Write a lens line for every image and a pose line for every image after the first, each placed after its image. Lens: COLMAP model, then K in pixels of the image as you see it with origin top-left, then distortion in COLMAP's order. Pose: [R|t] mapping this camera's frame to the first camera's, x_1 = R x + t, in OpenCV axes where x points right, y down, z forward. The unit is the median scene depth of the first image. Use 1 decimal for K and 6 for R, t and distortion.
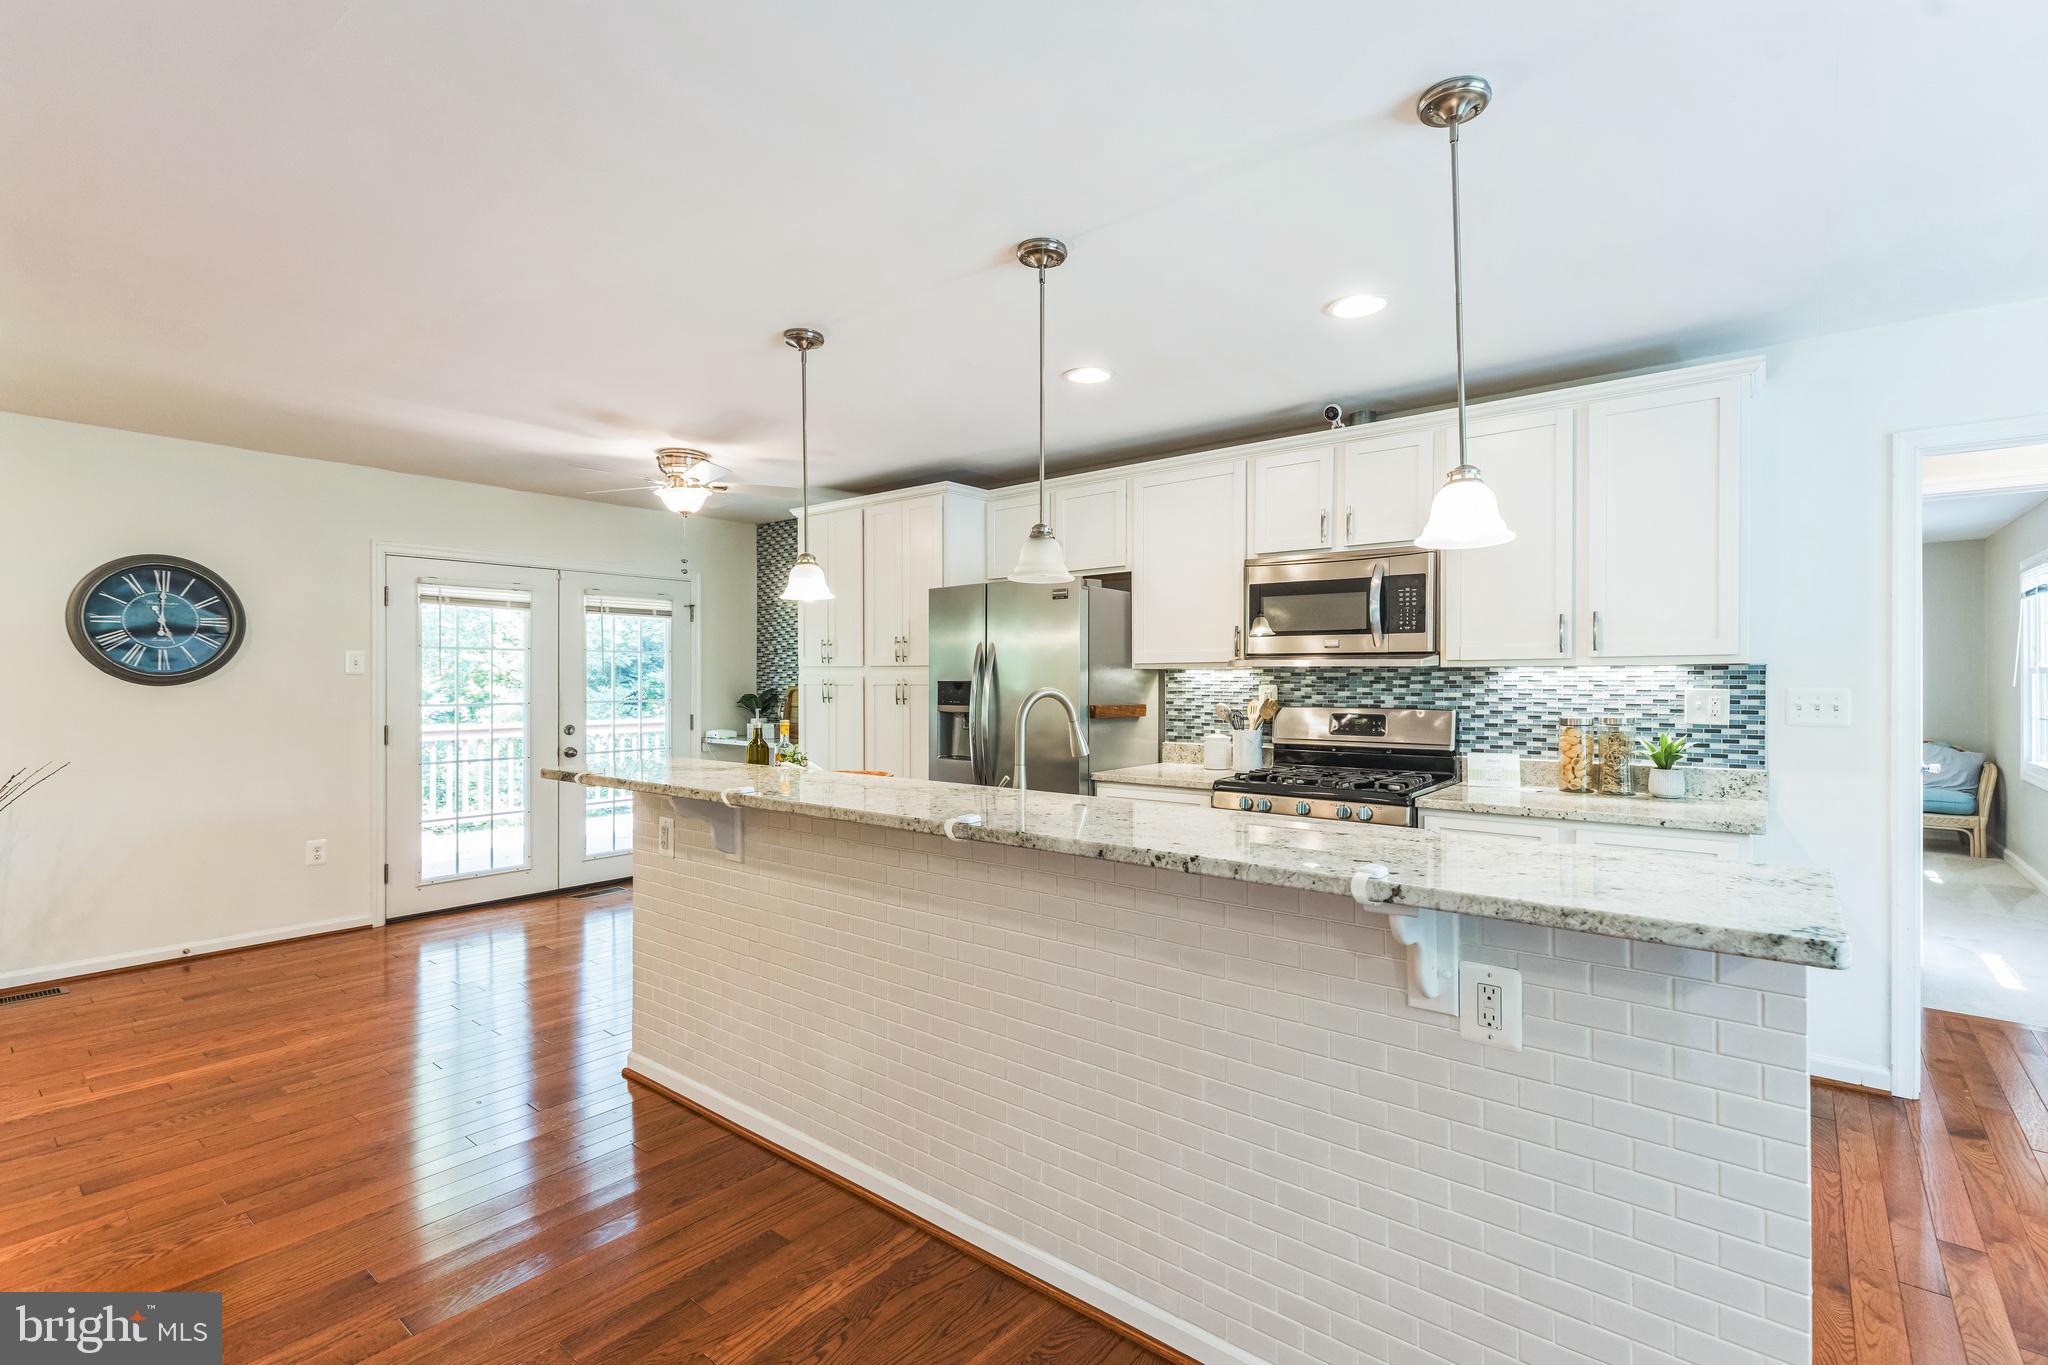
lens RADIAL K [[919.3, 0, 1032.4], [0, 919.3, 680.7], [0, 0, 1]] dist [0.004049, 0.000954]
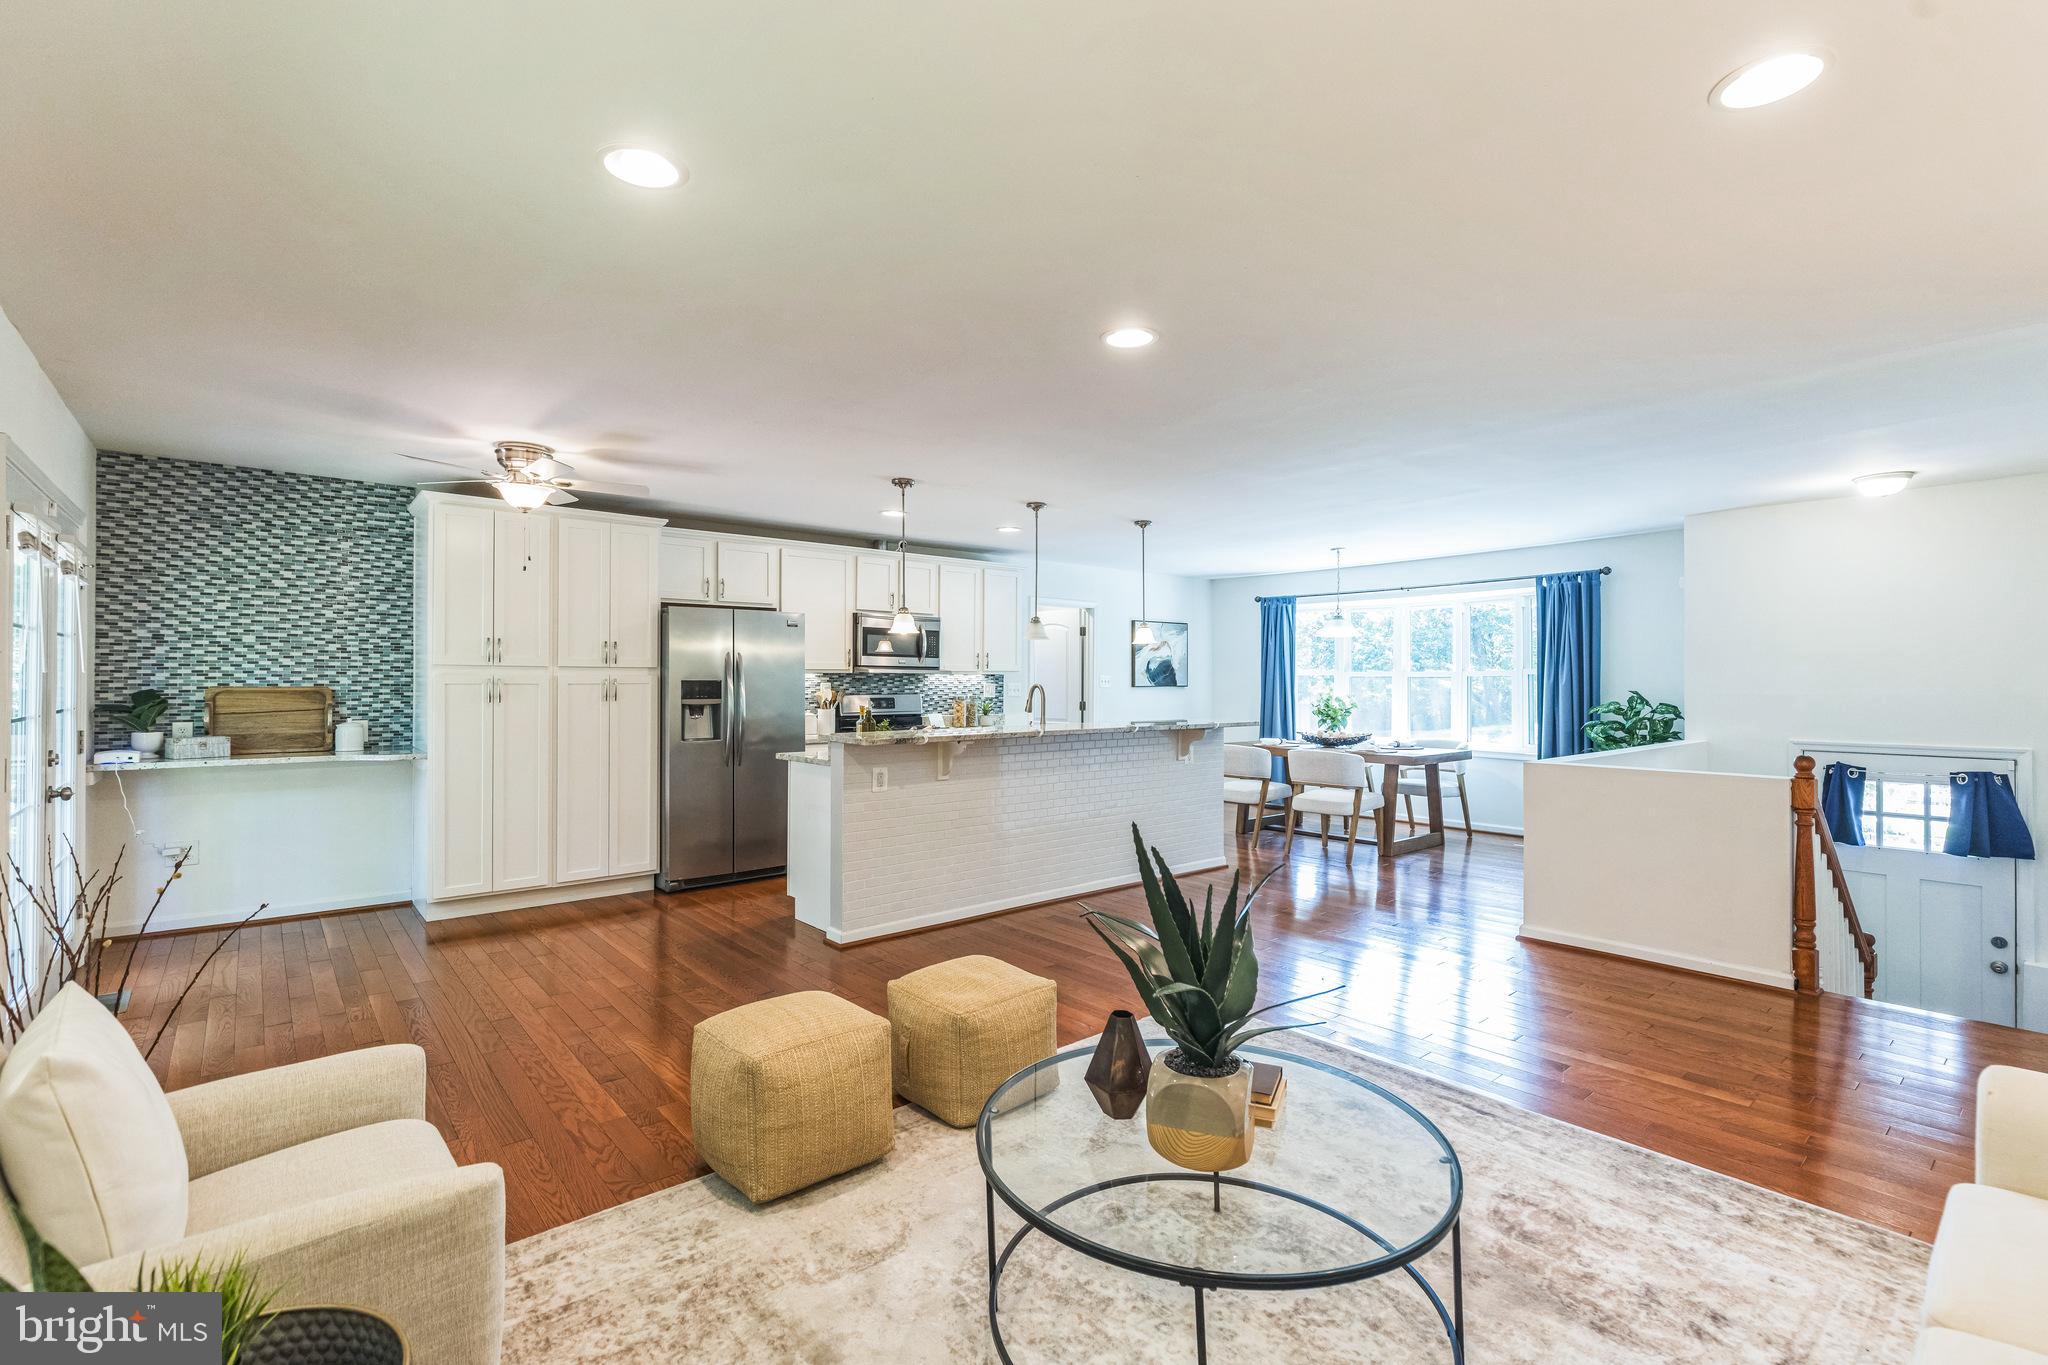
lens RADIAL K [[919.3, 0, 1015.9], [0, 919.3, 678.3], [0, 0, 1]] dist [0.004049, 0.000954]
pose [[0.179527, 0.004987, 0.983740, -1.481307], [0.001134, 0.999985, -0.005276, 0.006086], [-0.983752, 0.002063, 0.179519, 0.388124]]
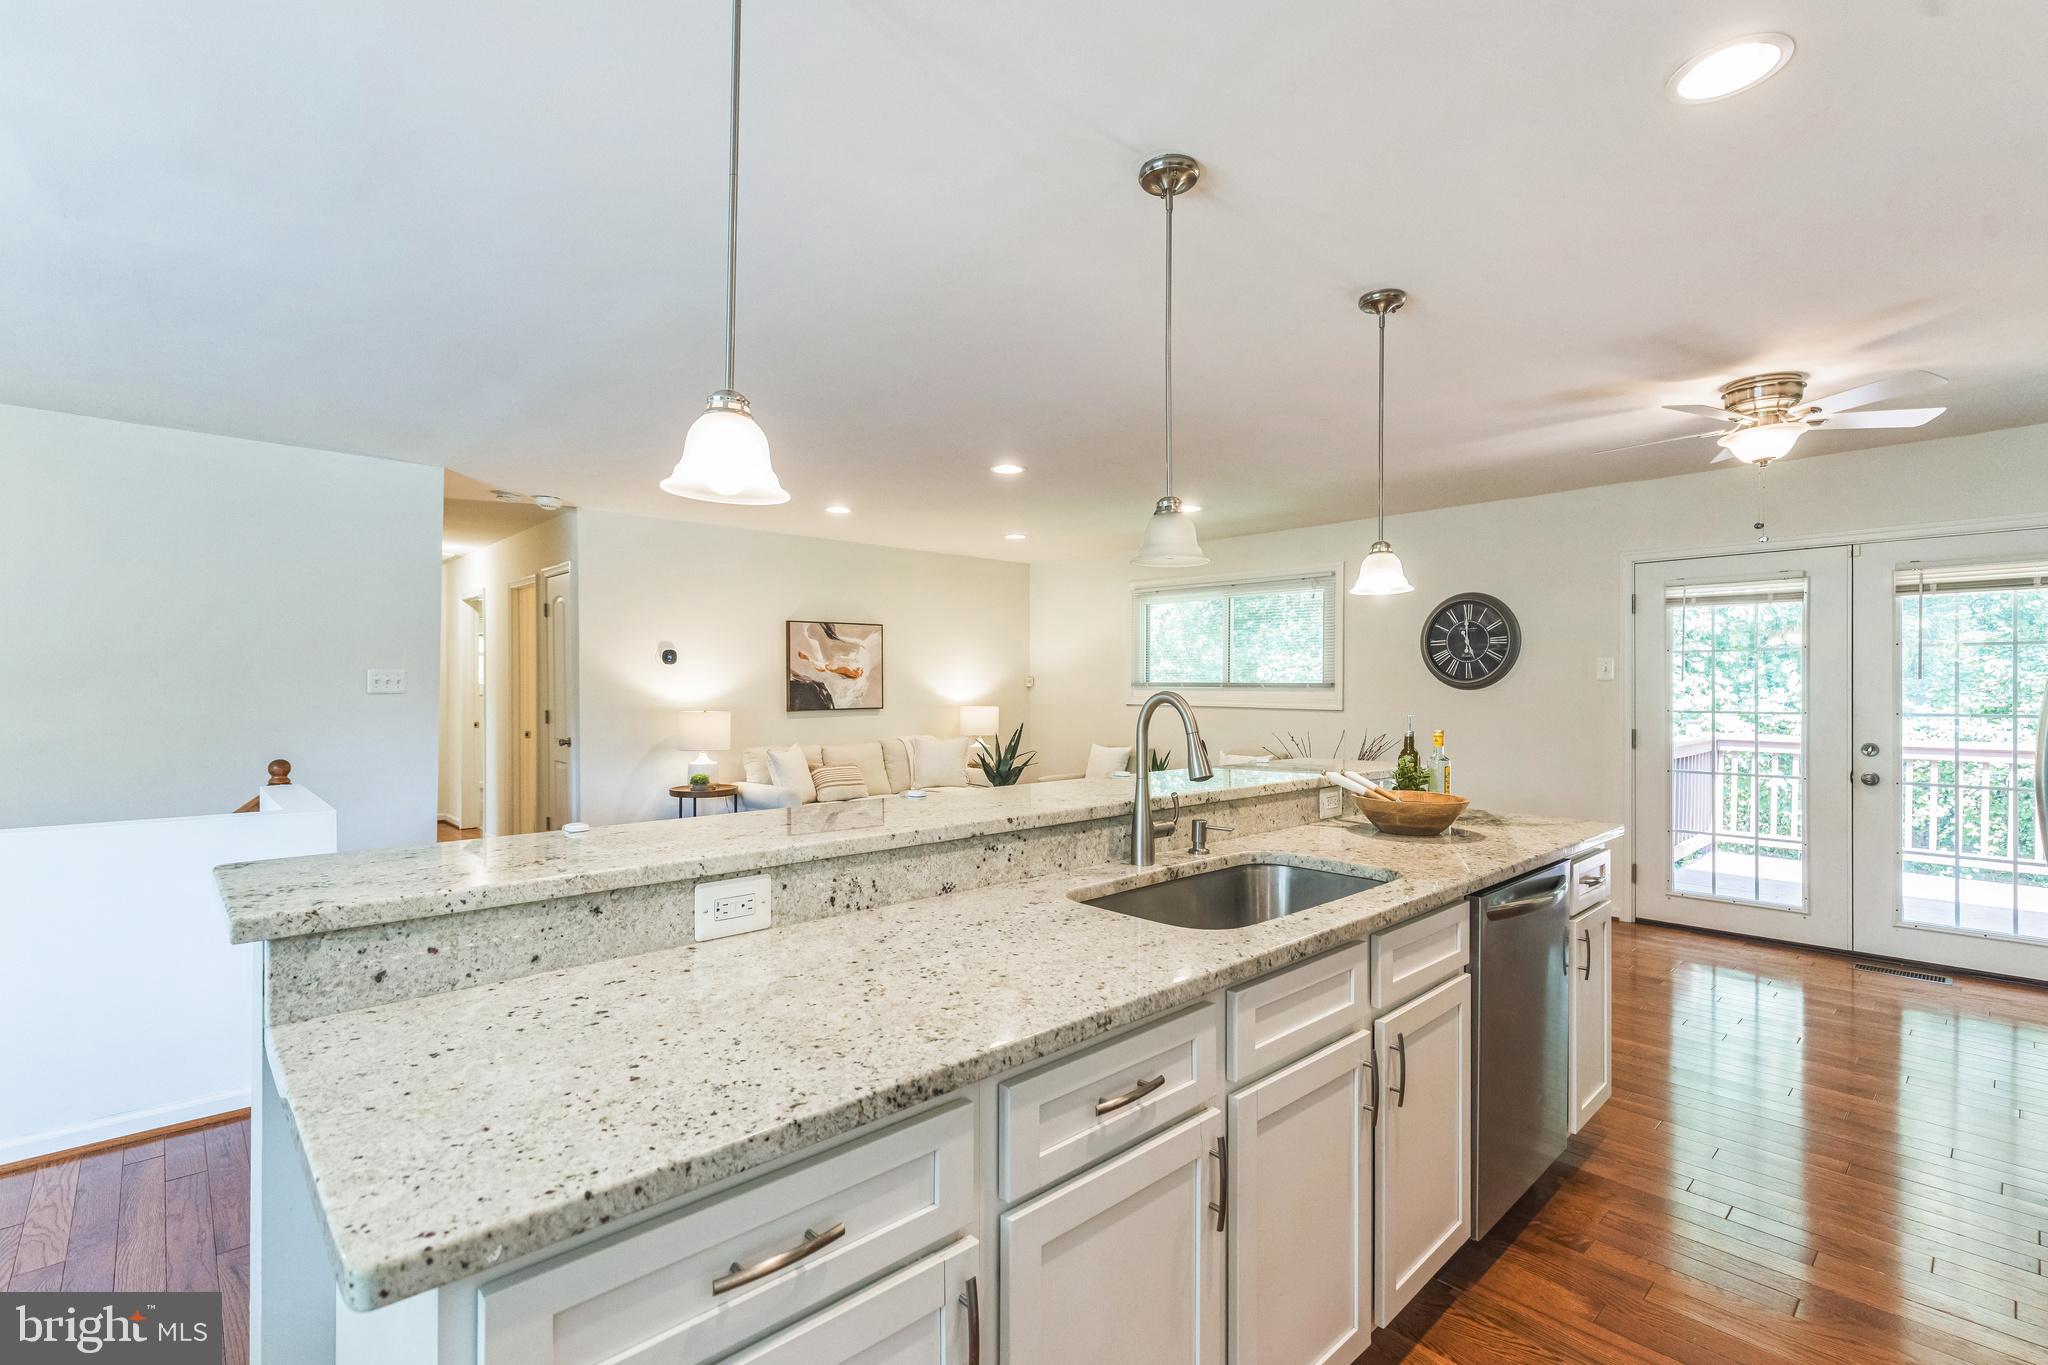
lens RADIAL K [[919.3, 0, 1030.9], [0, 919.3, 685.0], [0, 0, 1]] dist [0.004049, 0.000954]
pose [[-0.131638, -0.001695, -0.991296, 0.534024], [-0.002279, 0.999996, -0.001408, 0.002802], [0.991295, 0.002074, -0.131642, 0.610445]]
